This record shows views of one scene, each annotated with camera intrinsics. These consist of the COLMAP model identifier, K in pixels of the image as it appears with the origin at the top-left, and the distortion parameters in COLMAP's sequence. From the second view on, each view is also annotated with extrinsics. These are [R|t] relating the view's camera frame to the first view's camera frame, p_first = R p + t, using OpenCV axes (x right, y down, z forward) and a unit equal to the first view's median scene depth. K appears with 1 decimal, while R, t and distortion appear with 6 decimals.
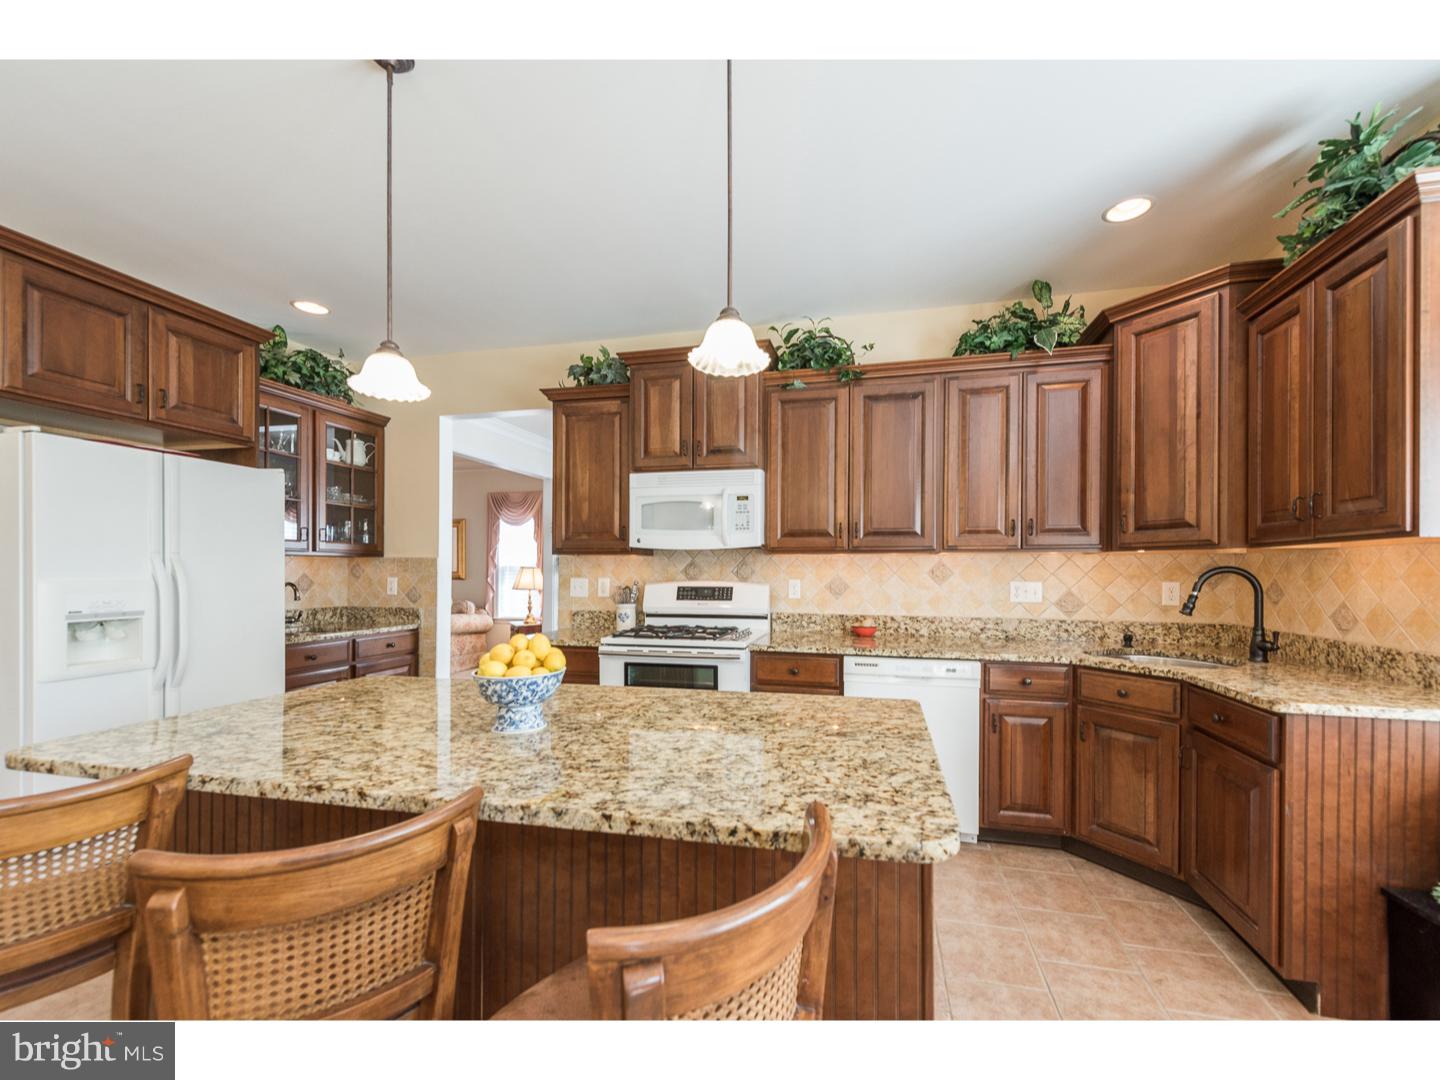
lens RADIAL K [[585.7, 0, 727.8], [0, 585.7, 573.8], [0, 0, 1]] dist [0.007700, -0.000602]
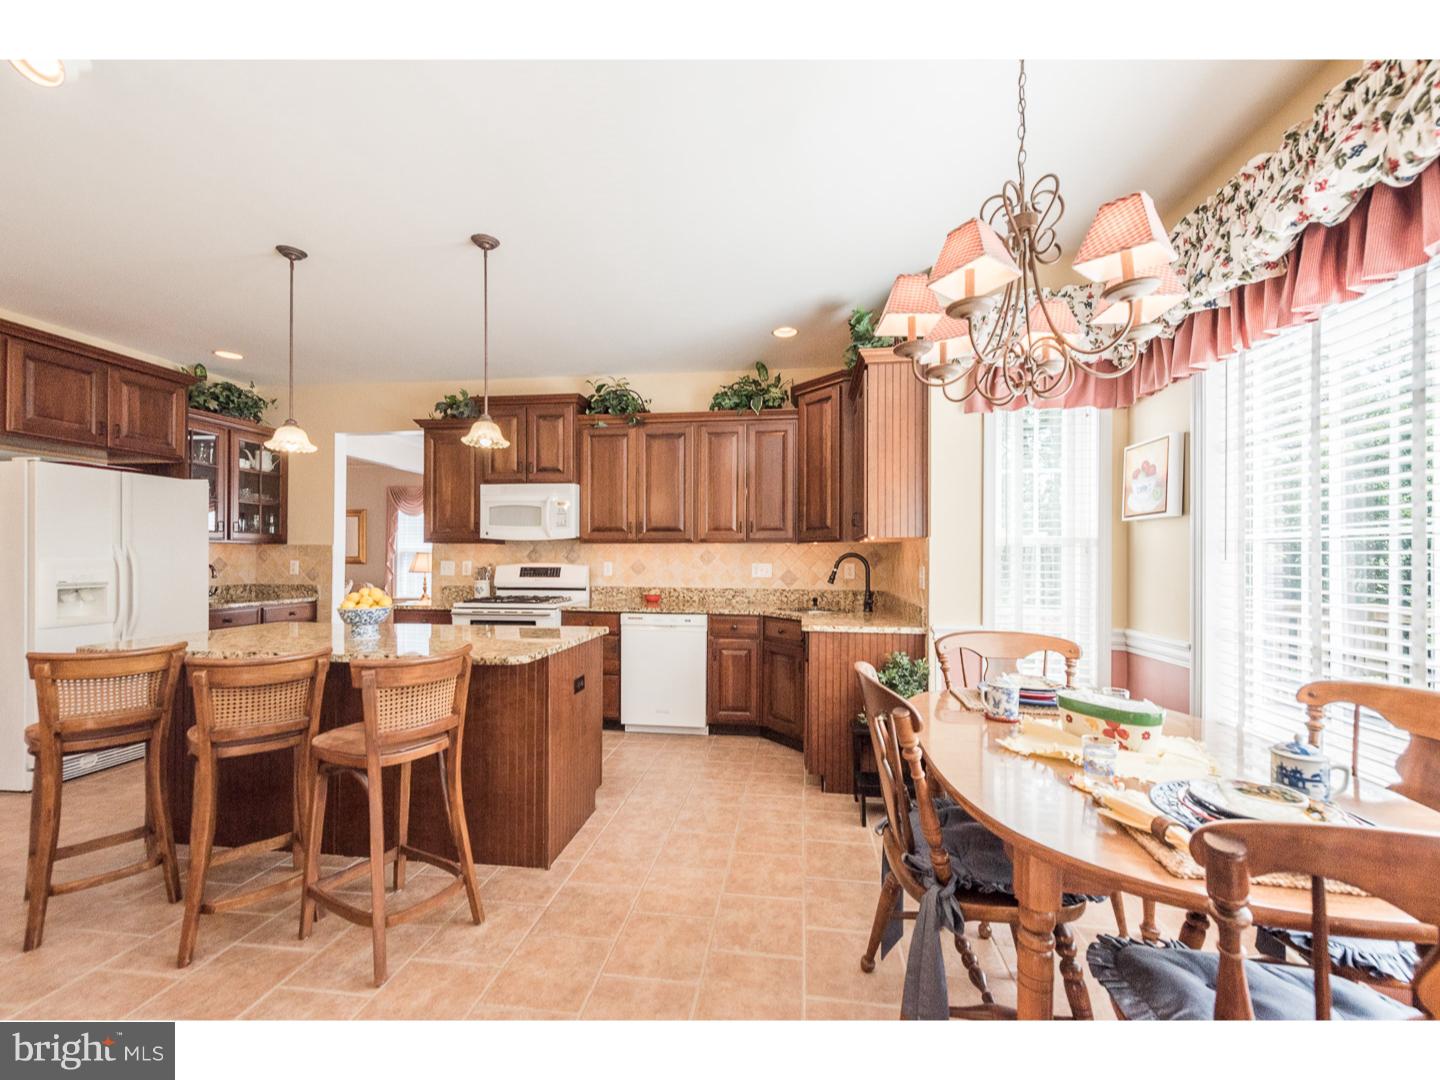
lens RADIAL K [[582.8, 0, 725.3], [0, 582.8, 558.1], [0, 0, 1]] dist [0.001716, -0.000125]
pose [[0.993579, 0.001549, 0.113131, 0.267694], [-0.001098, 0.999991, -0.004050, 0.006649], [-0.113136, 0.003900, 0.993572, -0.453705]]
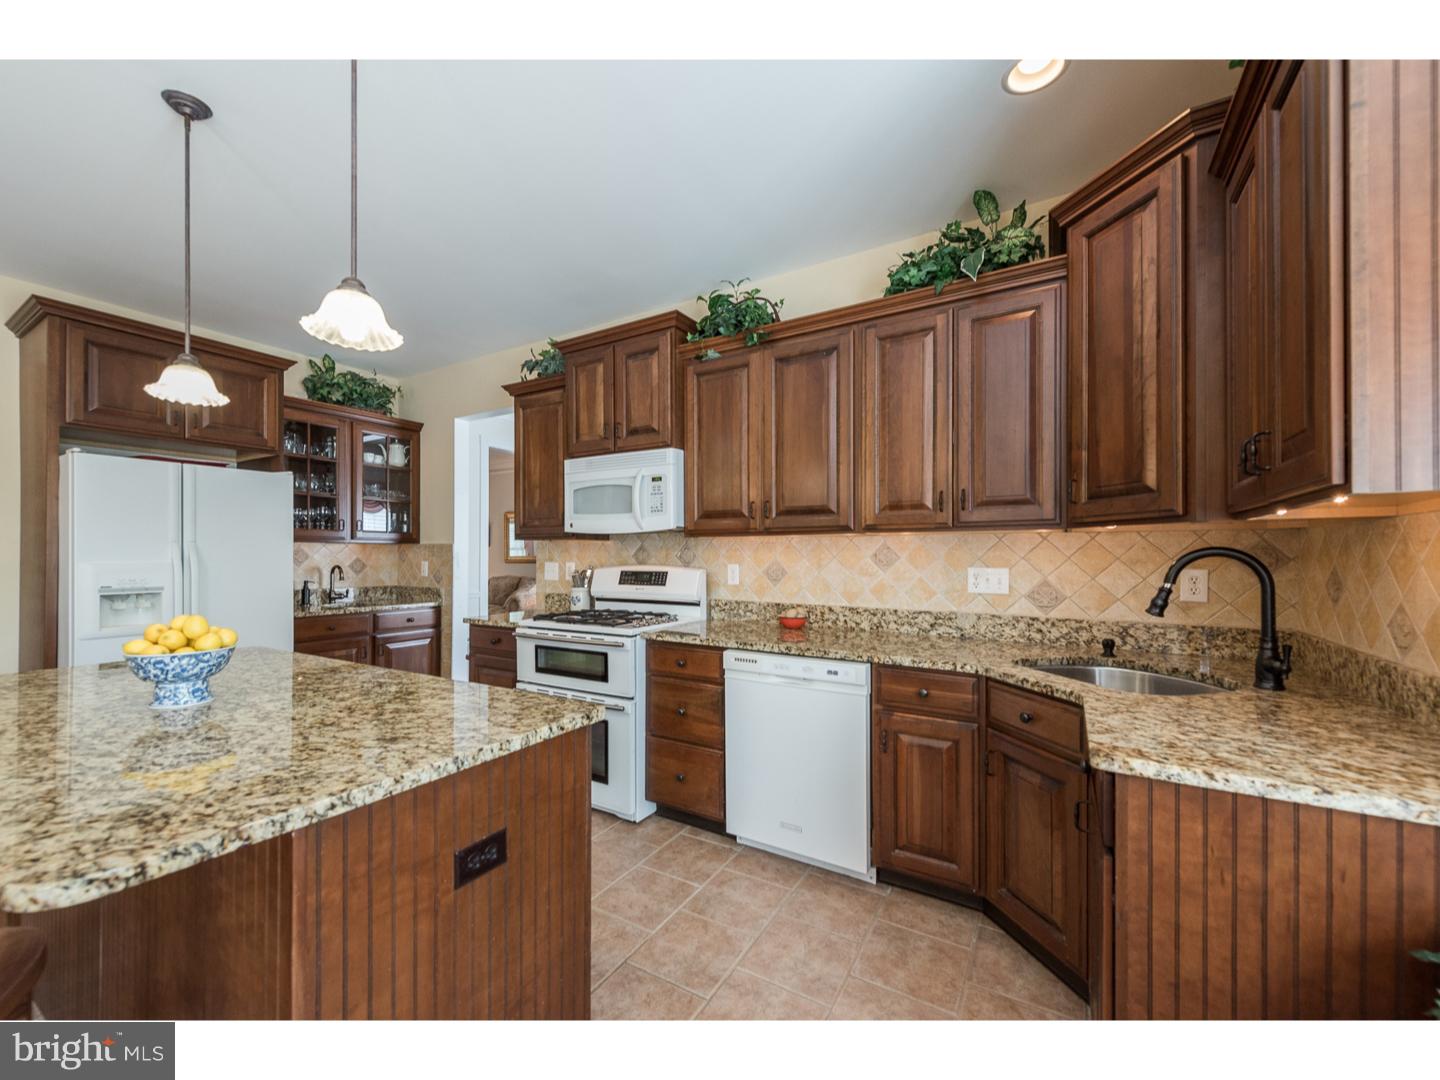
lens RADIAL K [[568.6, 0, 702.6], [0, 568.6, 554.8], [0, 0, 1]] dist [0.005155, -0.000167]
pose [[0.949753, -0.001941, -0.312995, 0.401532], [0.000122, 0.999983, -0.005831, 0.000095], [0.313001, 0.005500, 0.949737, 0.144956]]
